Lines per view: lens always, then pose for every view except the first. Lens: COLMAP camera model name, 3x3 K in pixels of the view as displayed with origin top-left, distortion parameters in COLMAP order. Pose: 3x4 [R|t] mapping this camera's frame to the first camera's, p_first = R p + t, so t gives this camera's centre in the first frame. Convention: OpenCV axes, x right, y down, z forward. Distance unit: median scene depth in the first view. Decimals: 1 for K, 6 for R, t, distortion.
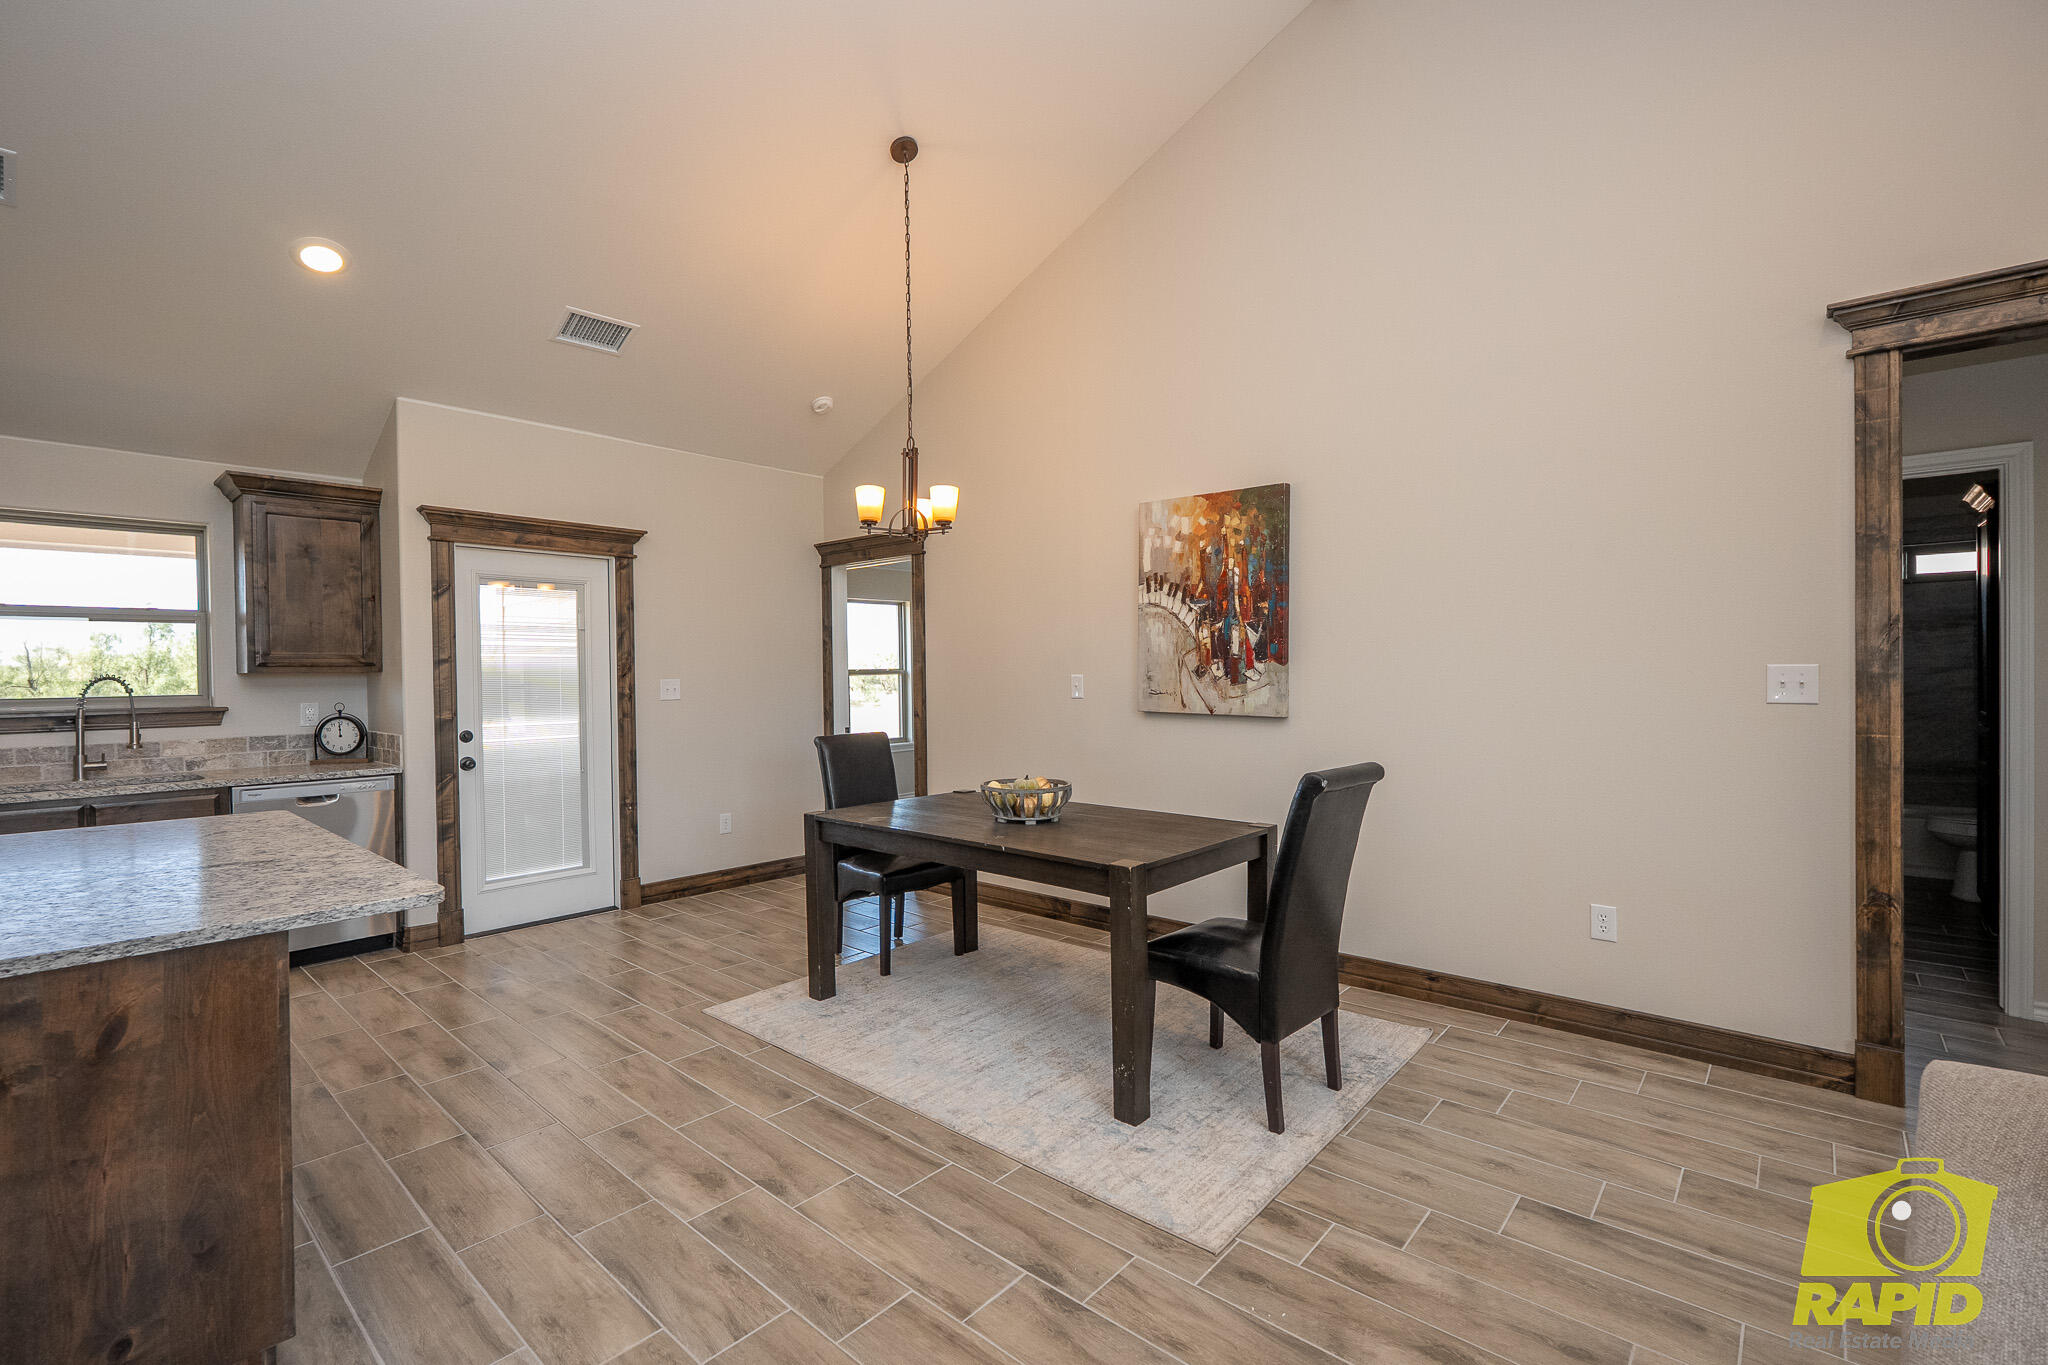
lens RADIAL K [[895.0, 0, 1023.8], [0, 895.0, 679.7], [0, 0, 1]] dist [-0.006664, 0.000111]
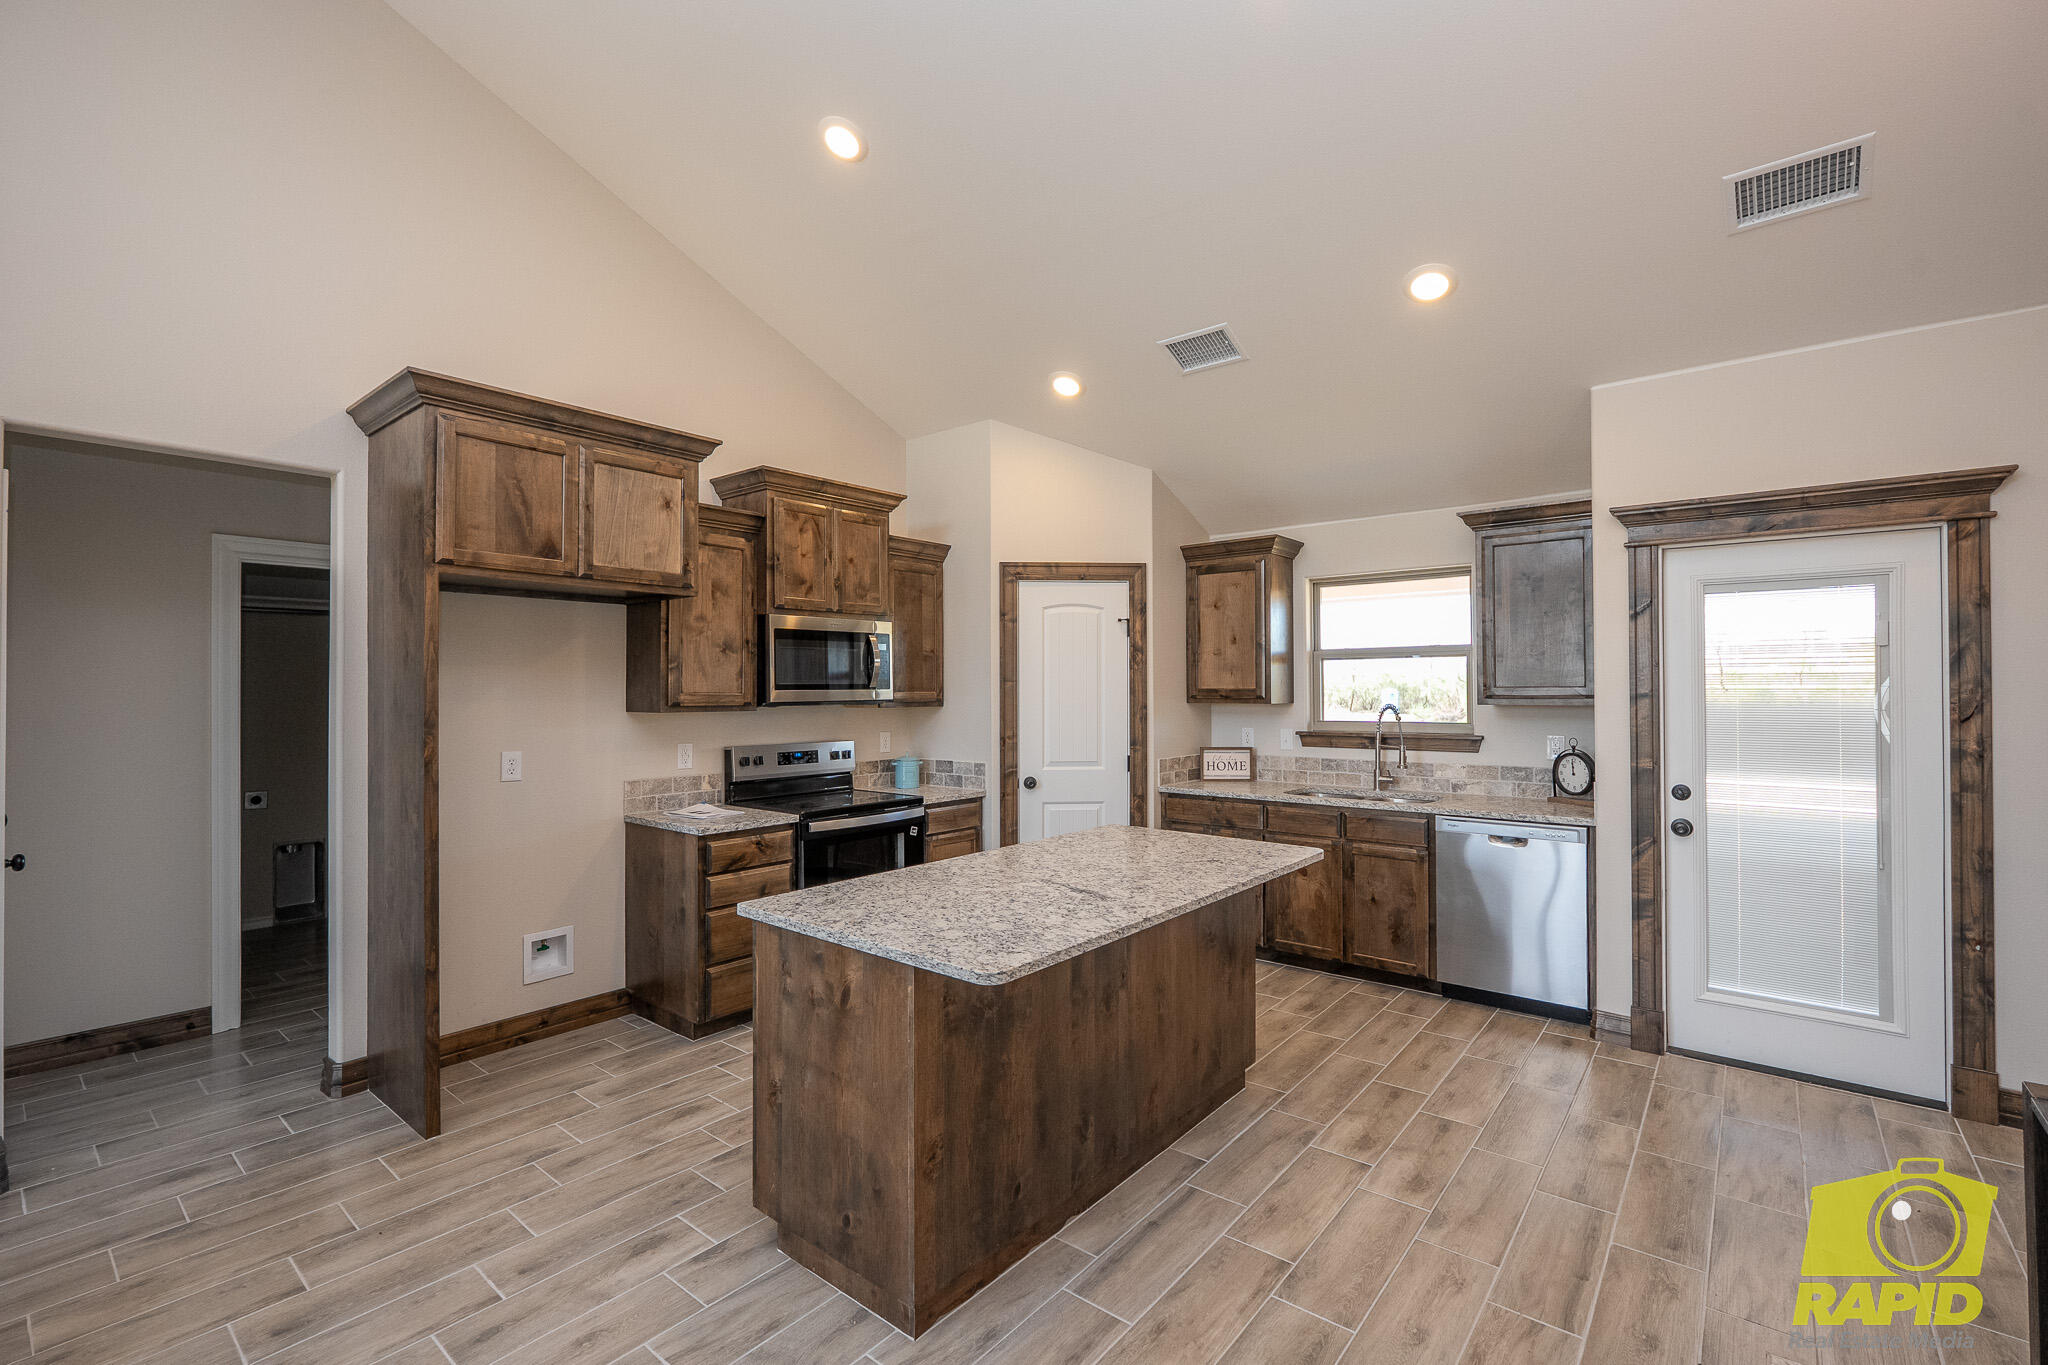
lens RADIAL K [[895.0, 0, 1020.8], [0, 895.0, 681.0], [0, 0, 1]] dist [-0.006664, 0.000111]
pose [[0.033764, 0.004361, -0.999420, 0.132654], [-0.002109, 0.999989, 0.004292, -0.035862], [0.999428, 0.001963, 0.033772, 0.406526]]
